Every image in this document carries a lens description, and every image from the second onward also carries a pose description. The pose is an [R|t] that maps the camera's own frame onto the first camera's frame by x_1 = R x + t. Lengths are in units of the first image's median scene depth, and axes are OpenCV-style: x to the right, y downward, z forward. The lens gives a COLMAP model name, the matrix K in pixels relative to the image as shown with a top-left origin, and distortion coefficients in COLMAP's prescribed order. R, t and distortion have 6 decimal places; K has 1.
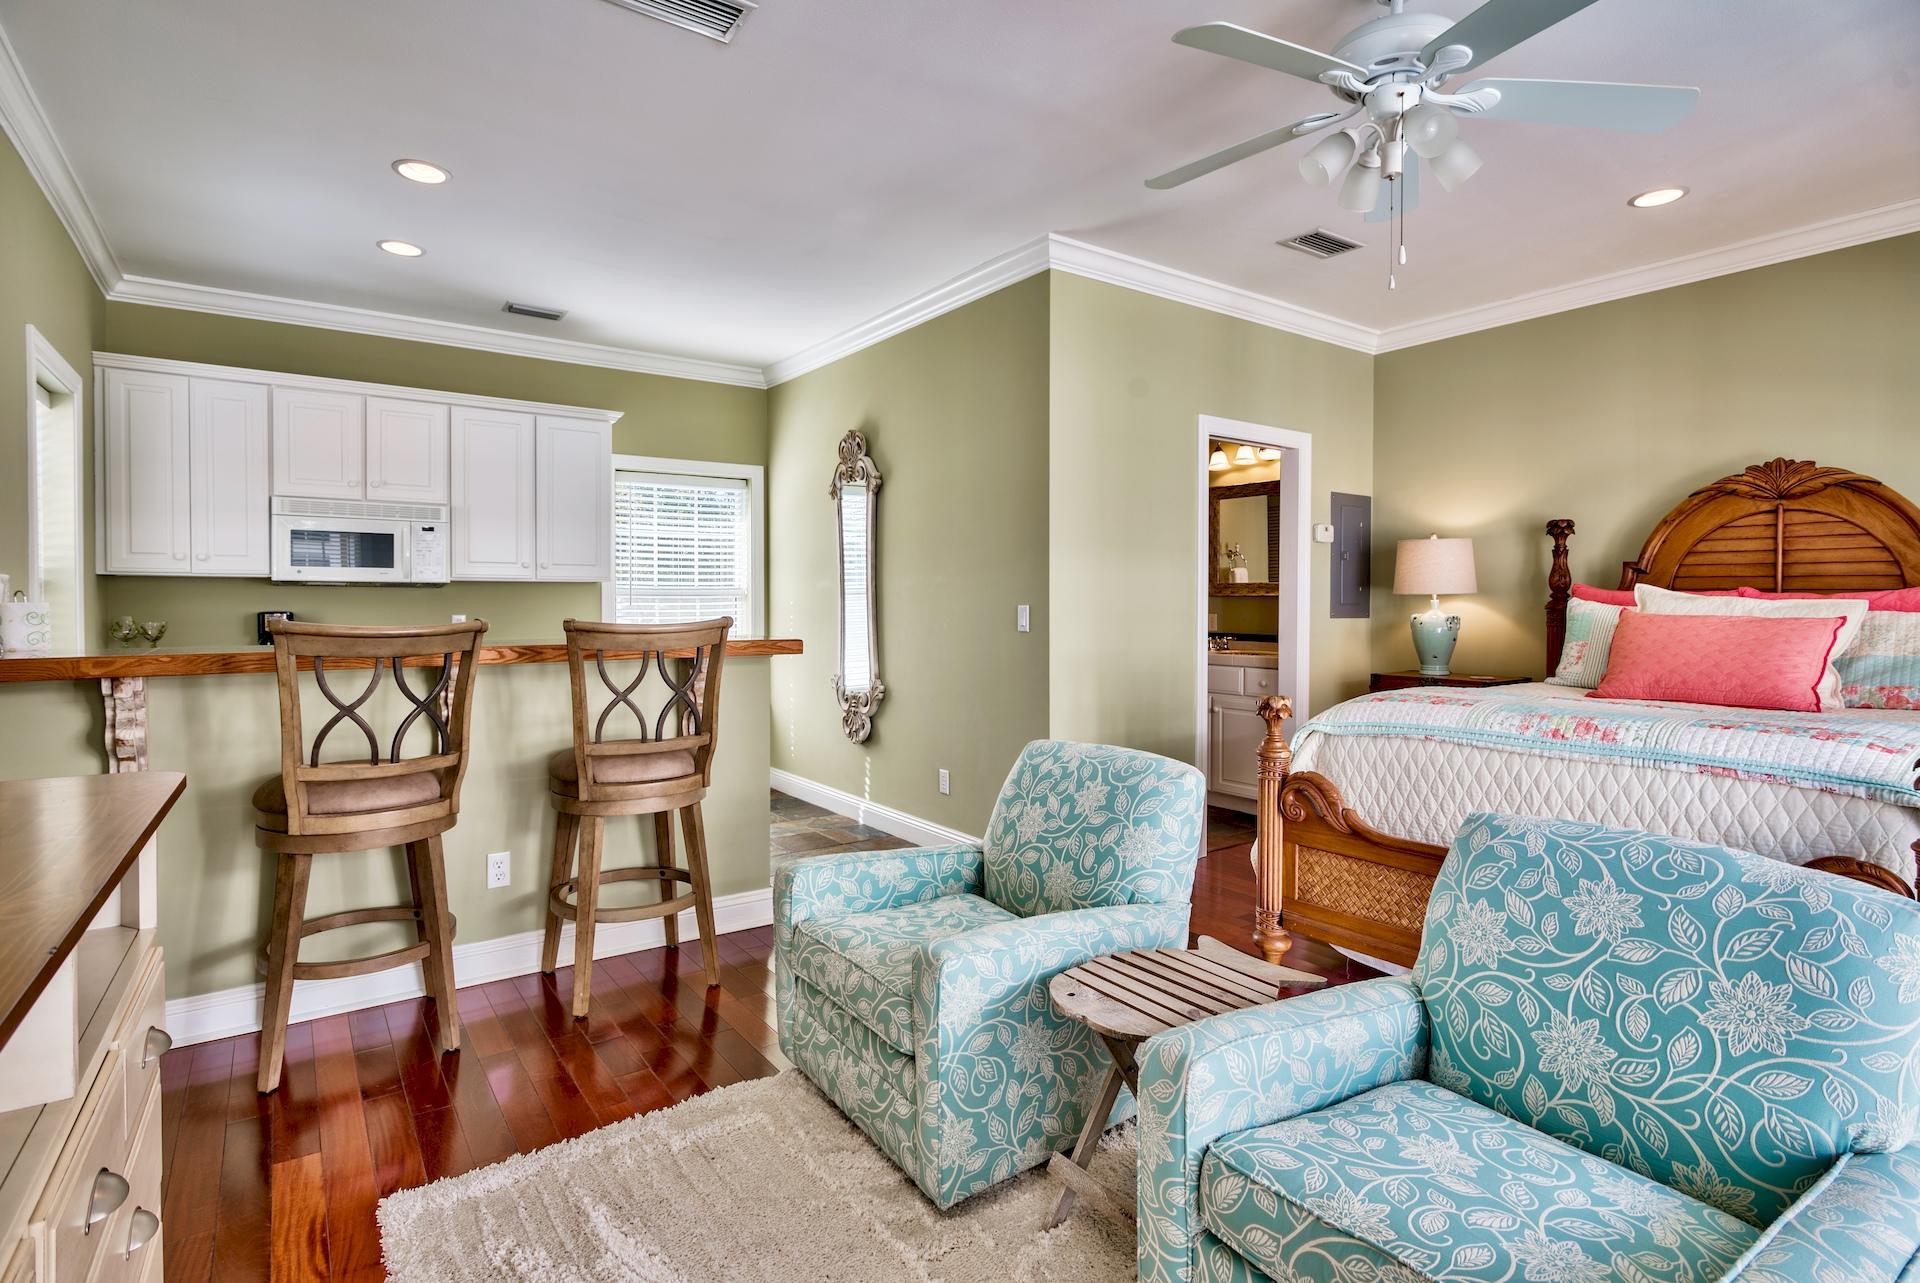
lens RADIAL K [[934.7, 0, 960.0], [0, 934.7, 641.5], [0, 0, 1]] dist [0.003985, 0.000335]
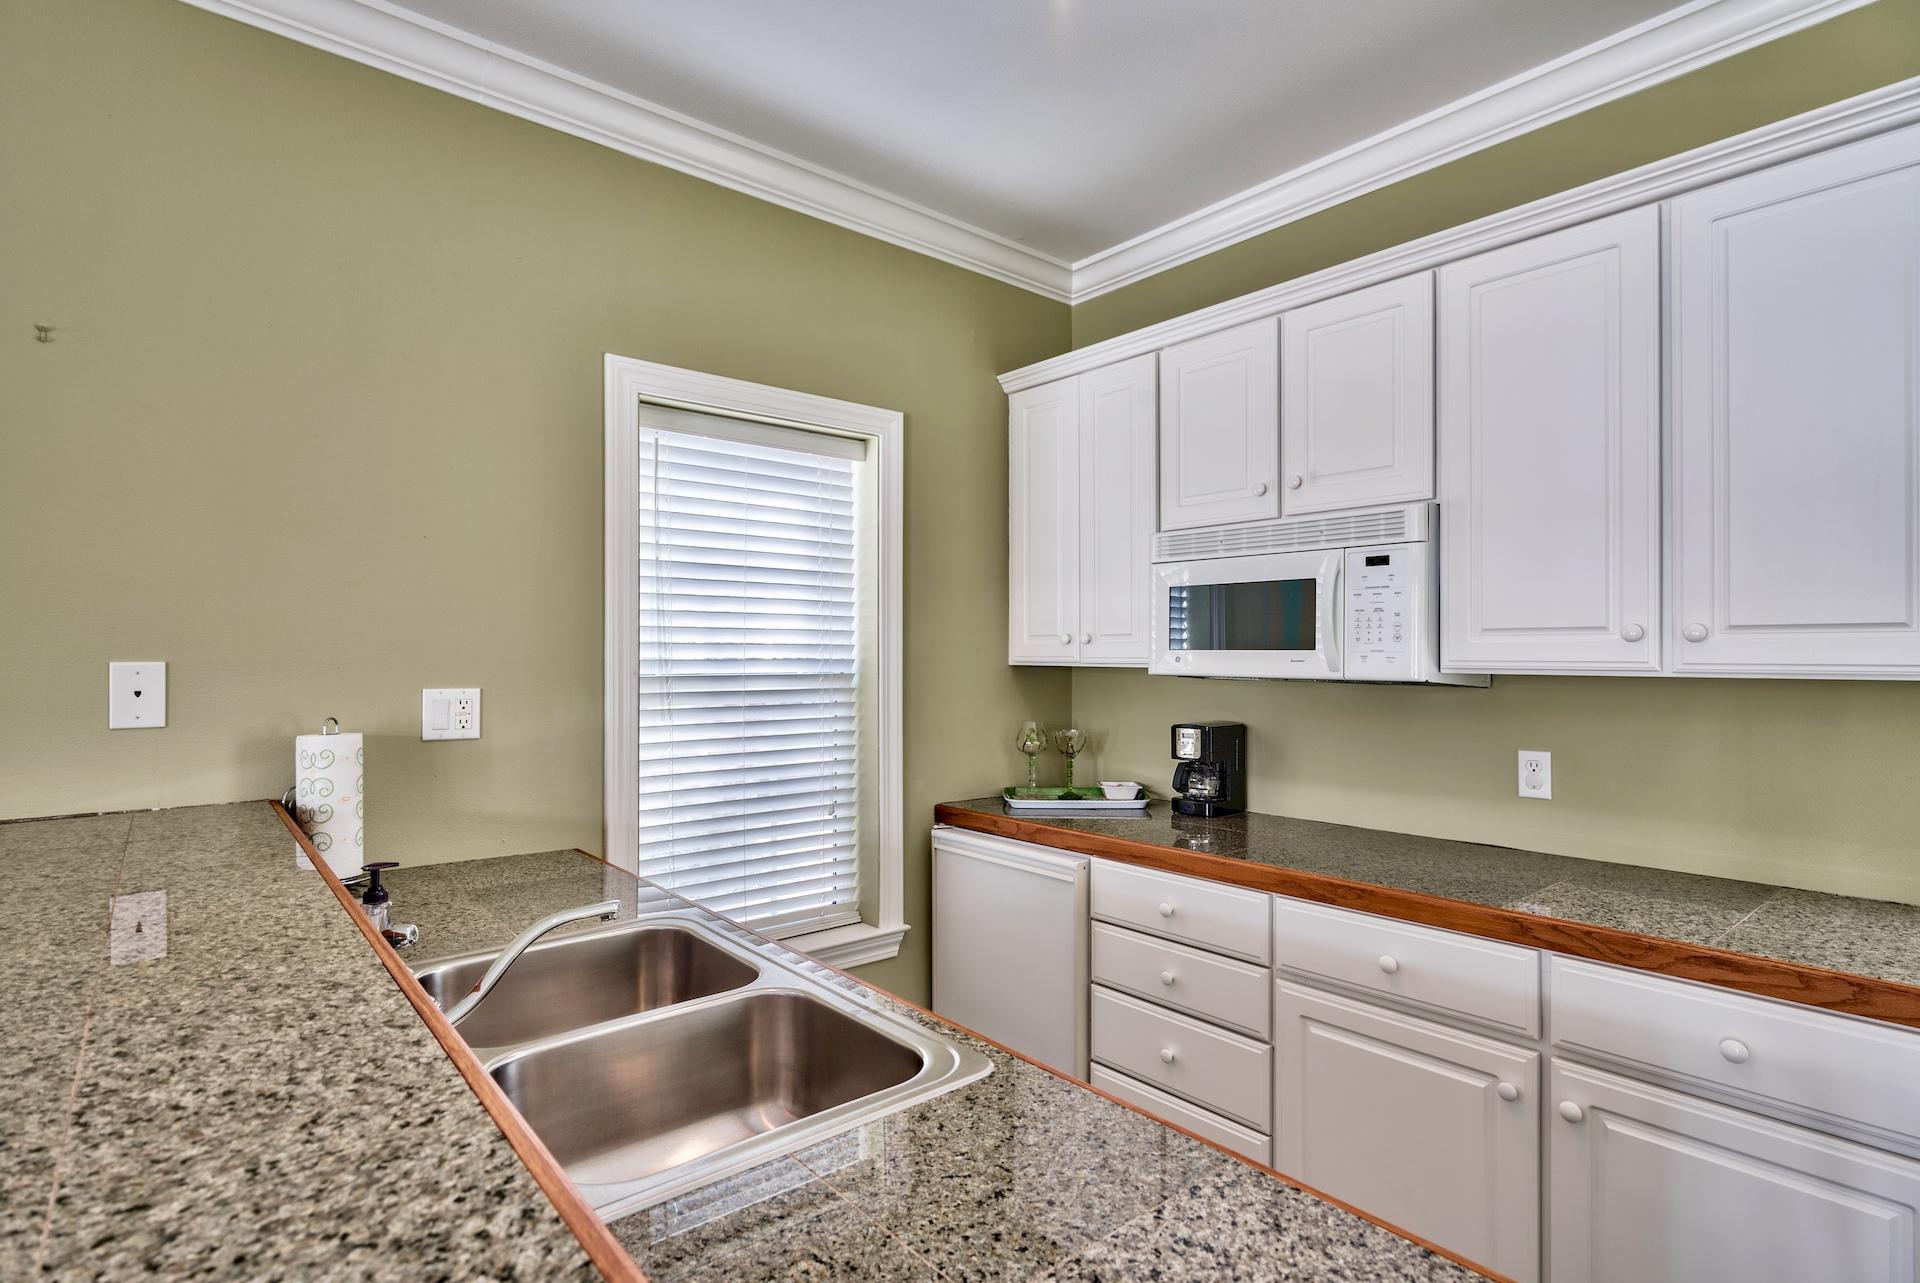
lens RADIAL K [[934.7, 0, 960.0], [0, 934.7, 641.5], [0, 0, 1]] dist [0.003985, 0.000335]
pose [[0.090764, -0.014563, -0.995766, -0.148941], [-0.037407, 0.999138, -0.018022, -0.067747], [0.995170, 0.038884, 0.090141, 0.778696]]
